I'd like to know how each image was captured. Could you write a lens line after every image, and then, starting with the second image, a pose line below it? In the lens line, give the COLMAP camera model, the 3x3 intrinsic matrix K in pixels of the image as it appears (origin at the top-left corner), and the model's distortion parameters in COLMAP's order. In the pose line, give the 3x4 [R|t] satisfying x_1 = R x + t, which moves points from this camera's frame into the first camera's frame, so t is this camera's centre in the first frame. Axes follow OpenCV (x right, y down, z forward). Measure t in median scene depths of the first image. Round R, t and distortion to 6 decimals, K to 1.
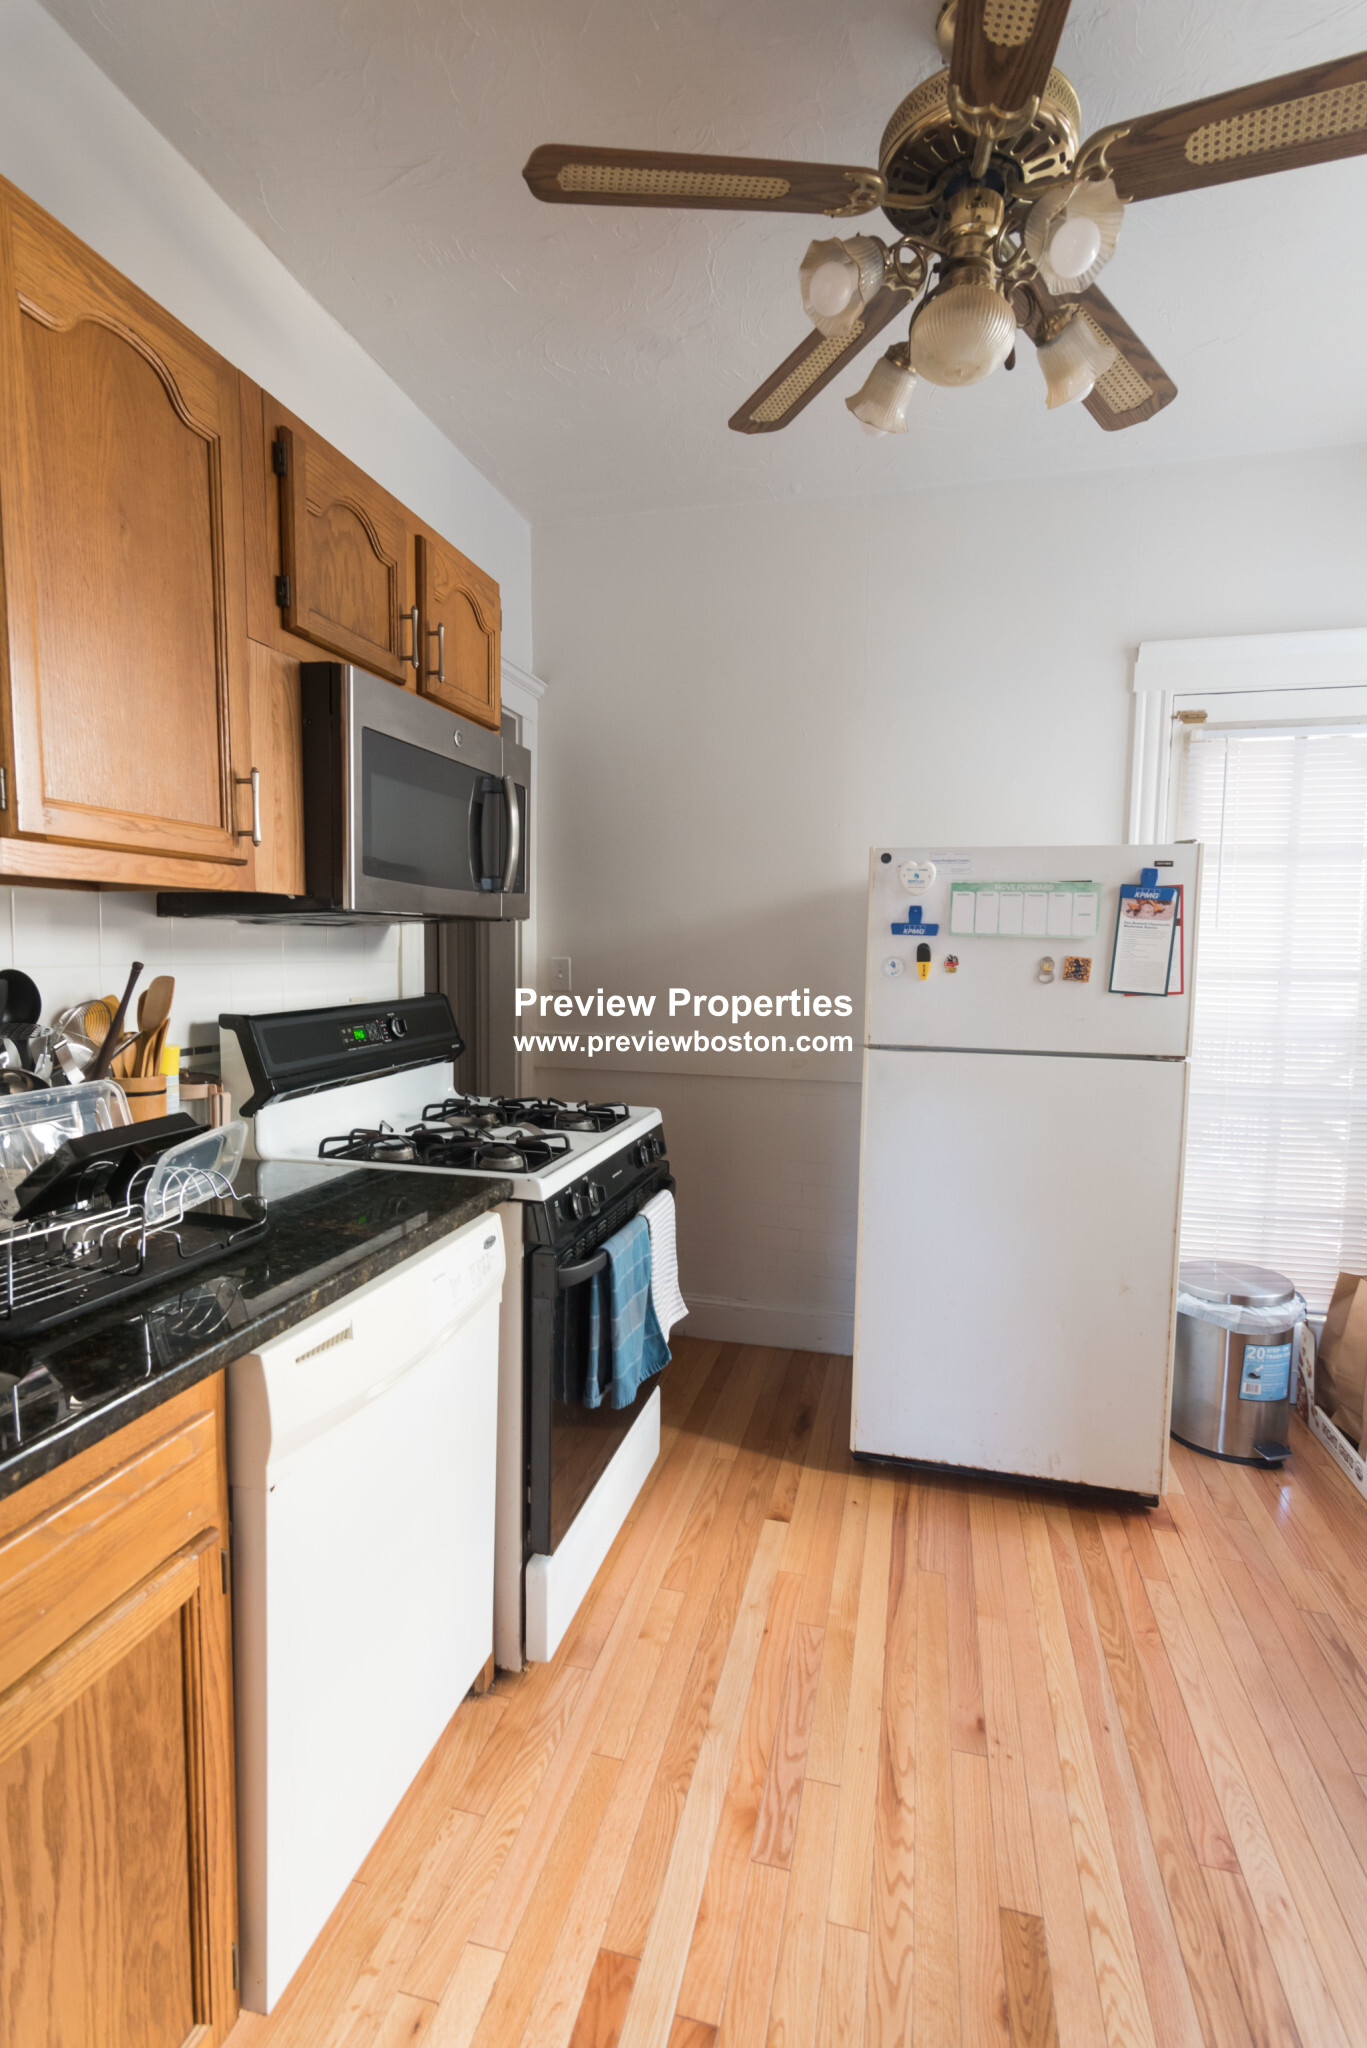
lens RADIAL K [[973.4, 0, 679.6], [0, 973.4, 1030.5], [0, 0, 1]] dist [0.015114, 0.000926]
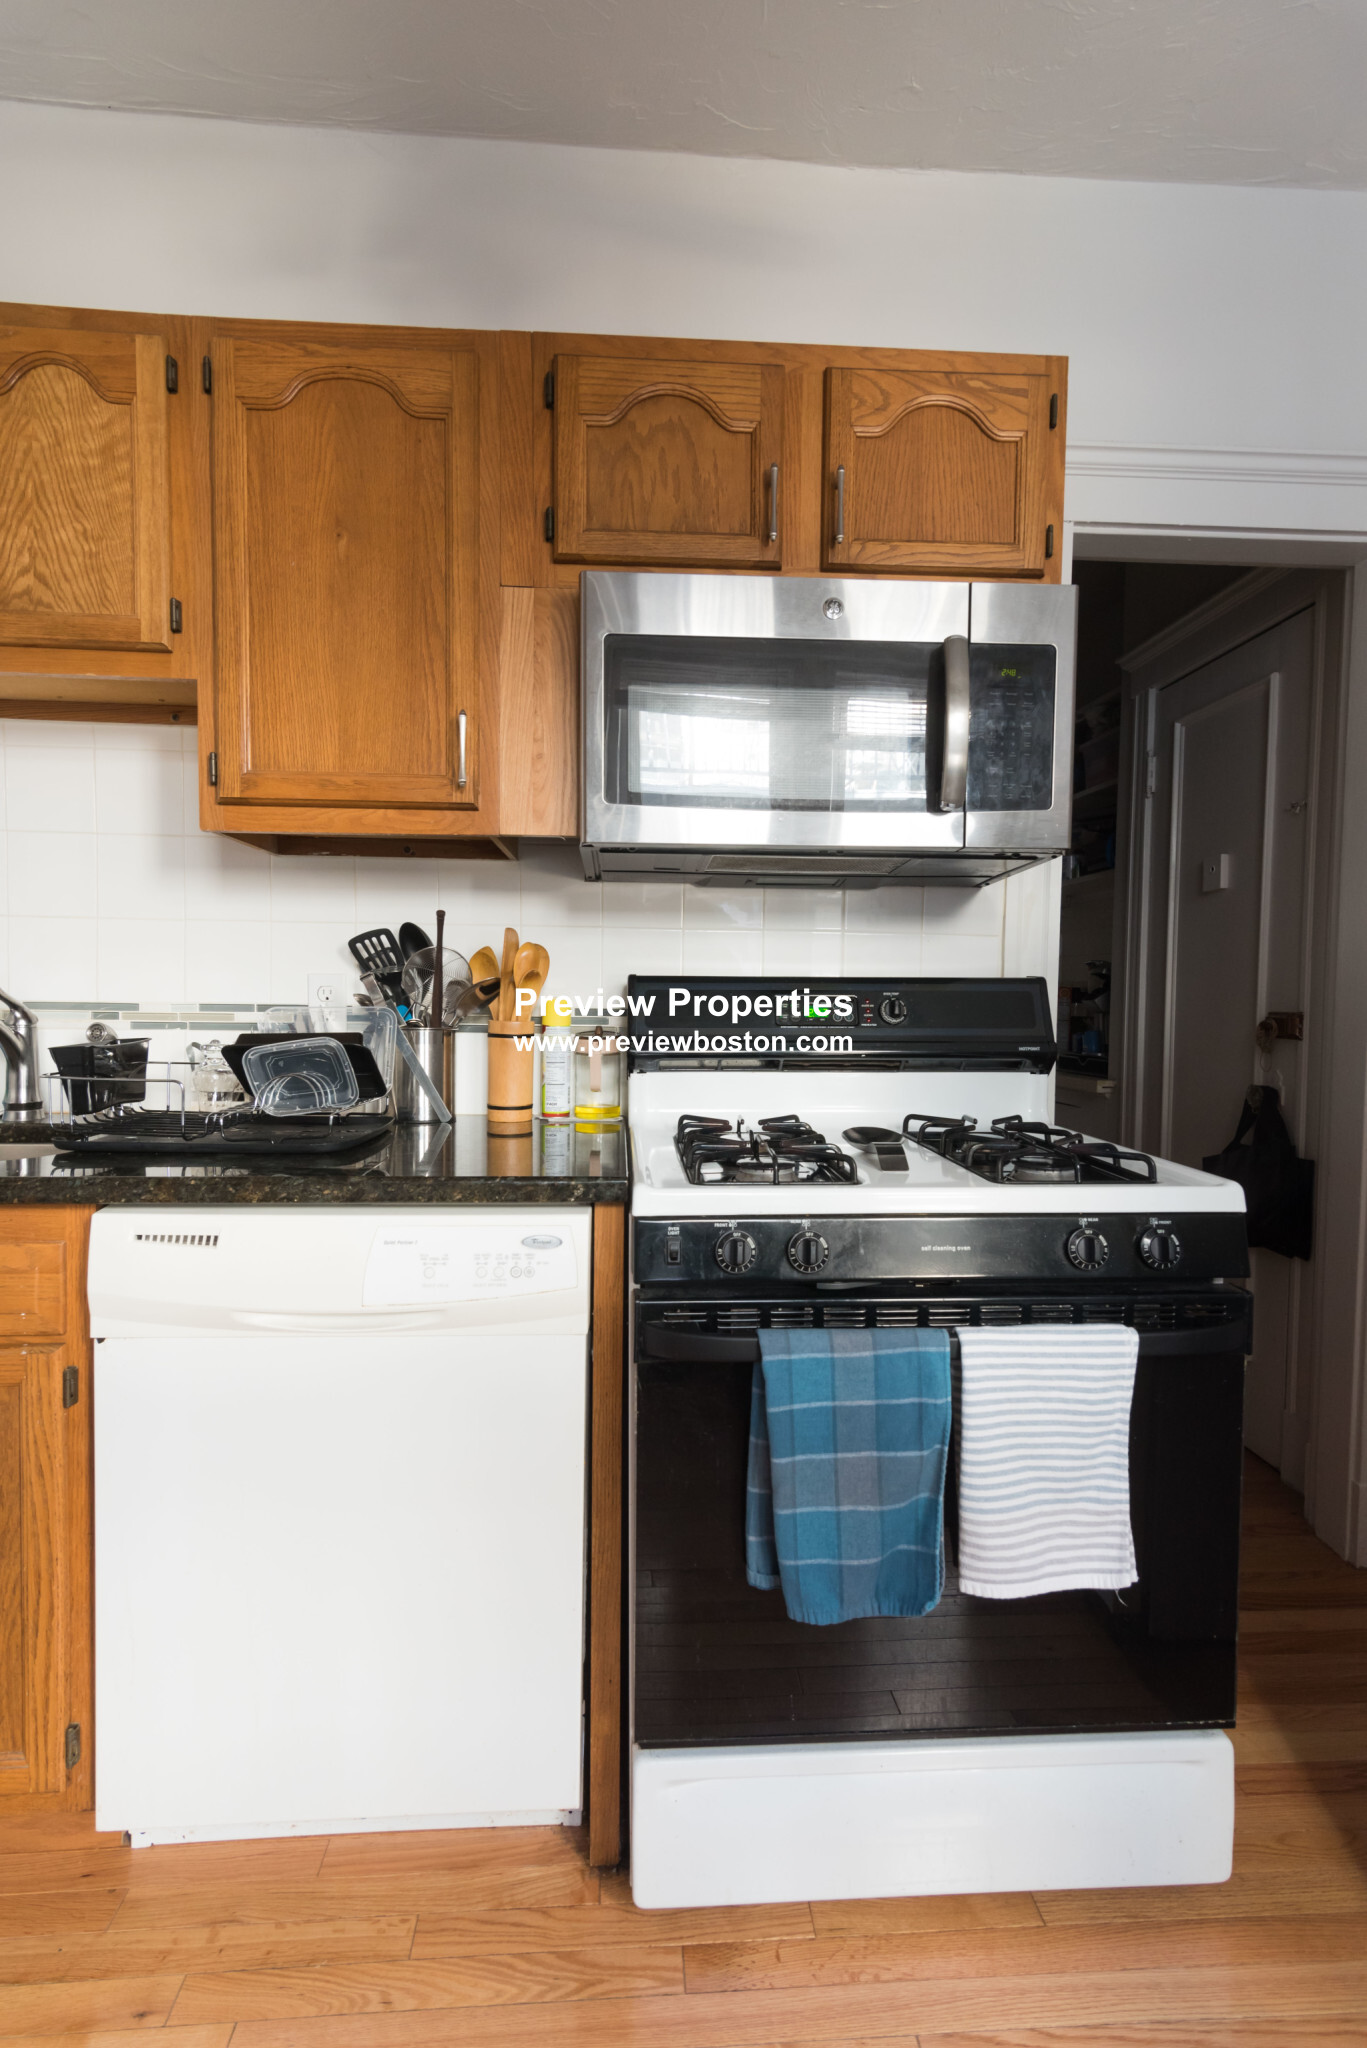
lens RADIAL K [[973.4, 0, 679.6], [0, 973.4, 1030.5], [0, 0, 1]] dist [0.015114, 0.000926]
pose [[0.310144, 0.027797, -0.950283, 0.478922], [-0.091190, 0.995833, -0.000632, 0.035210], [0.946306, 0.086852, 0.311386, 0.718933]]
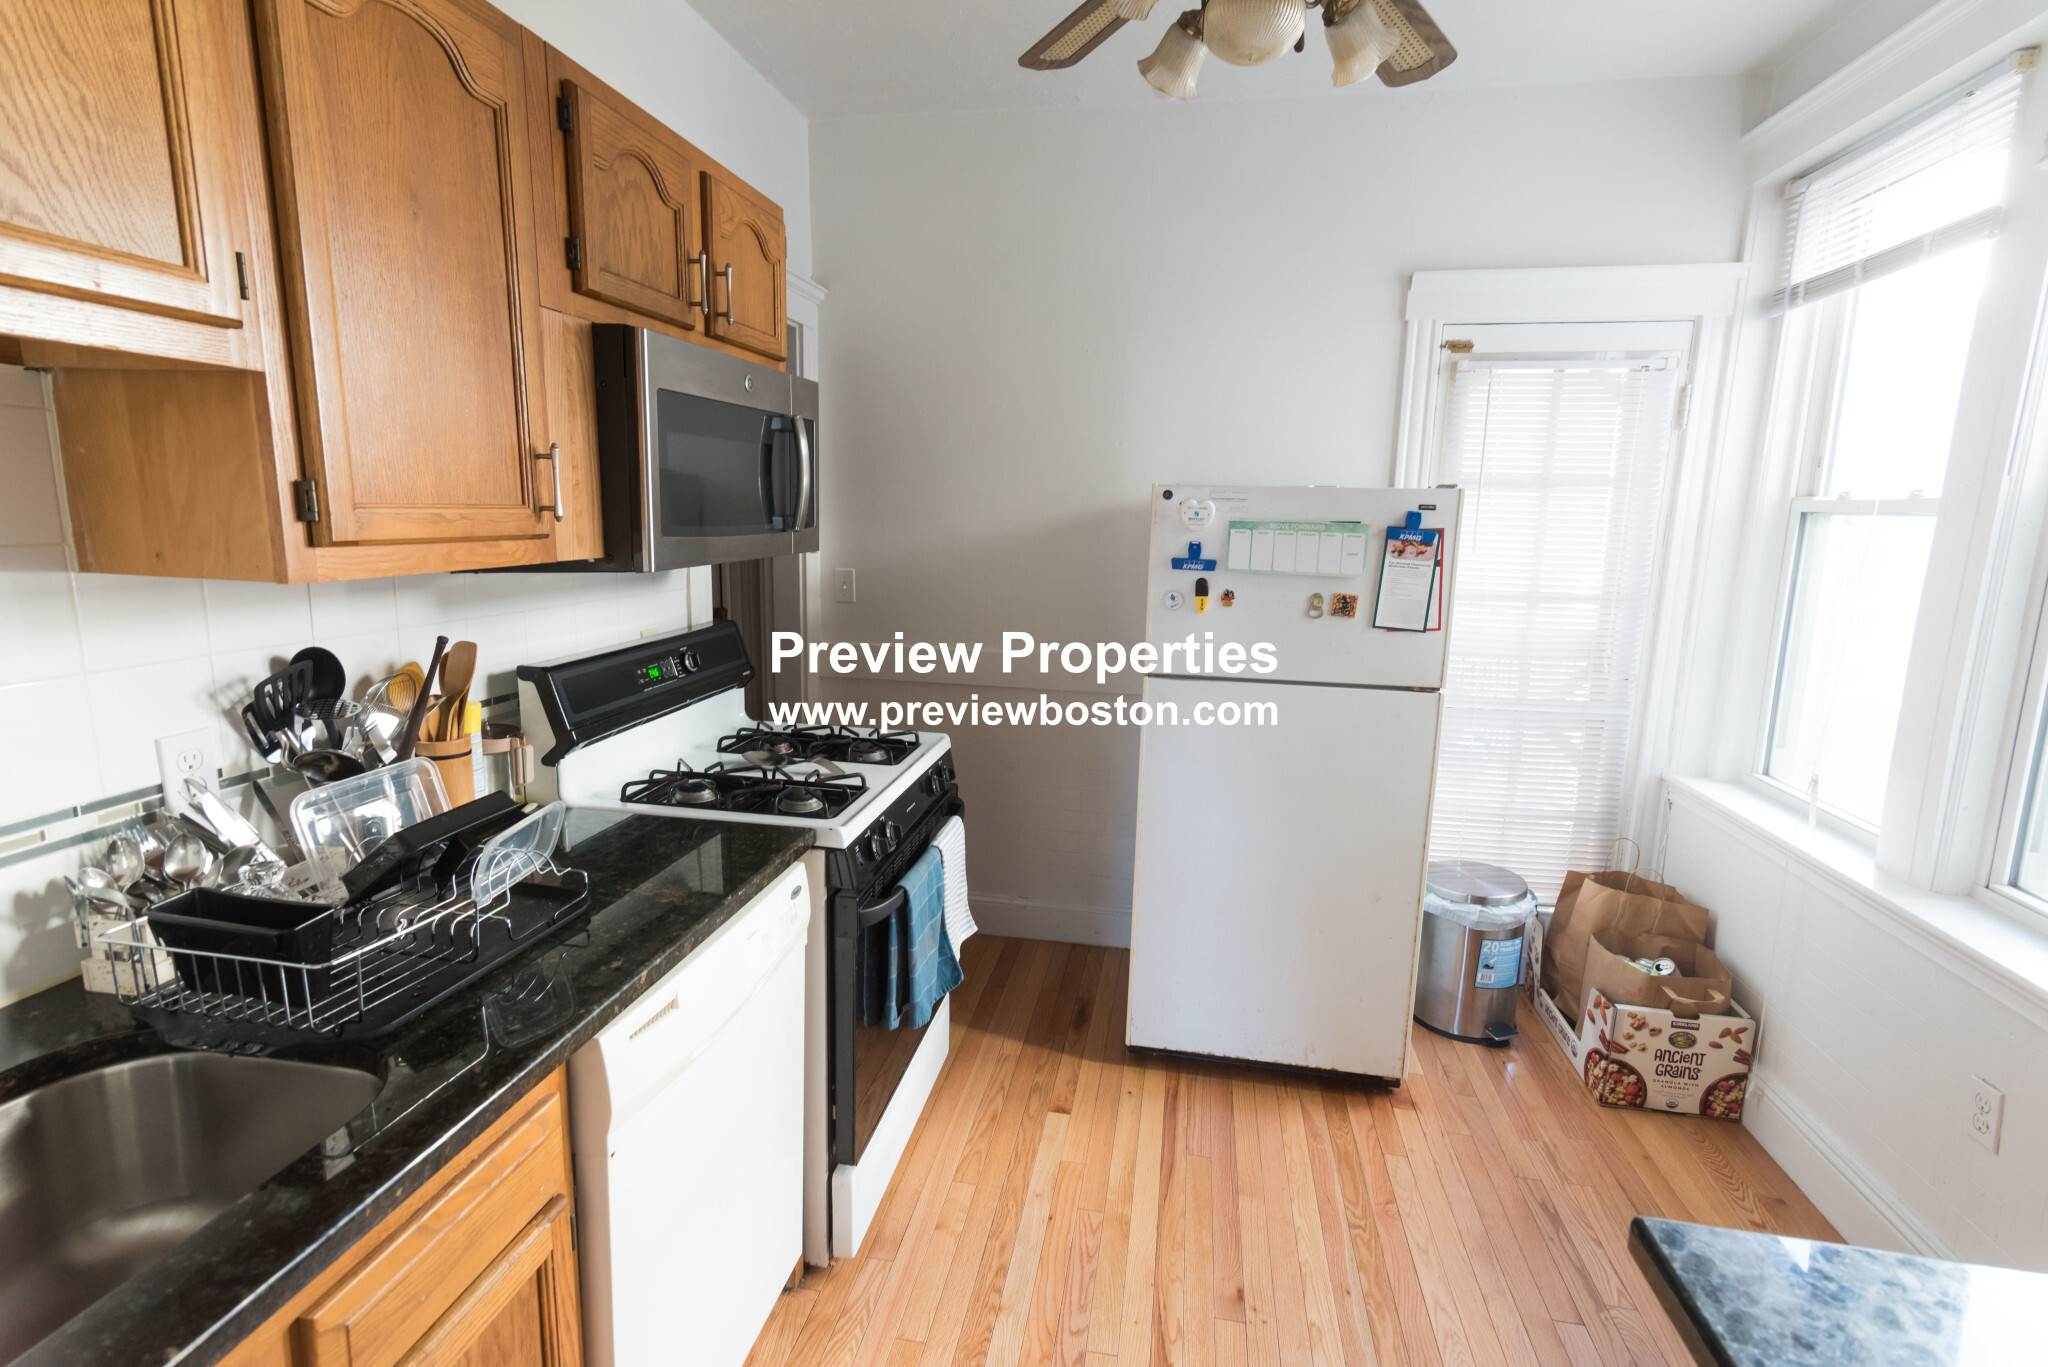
lens RADIAL K [[973.4, 0, 1018.4], [0, 973.4, 675.8], [0, 0, 1]] dist [0.015114, 0.000926]
pose [[0.997662, -0.003369, 0.068256, -0.021561], [-0.002509, 0.996304, 0.085855, -0.091634], [-0.068293, -0.085826, 0.993967, -0.040812]]
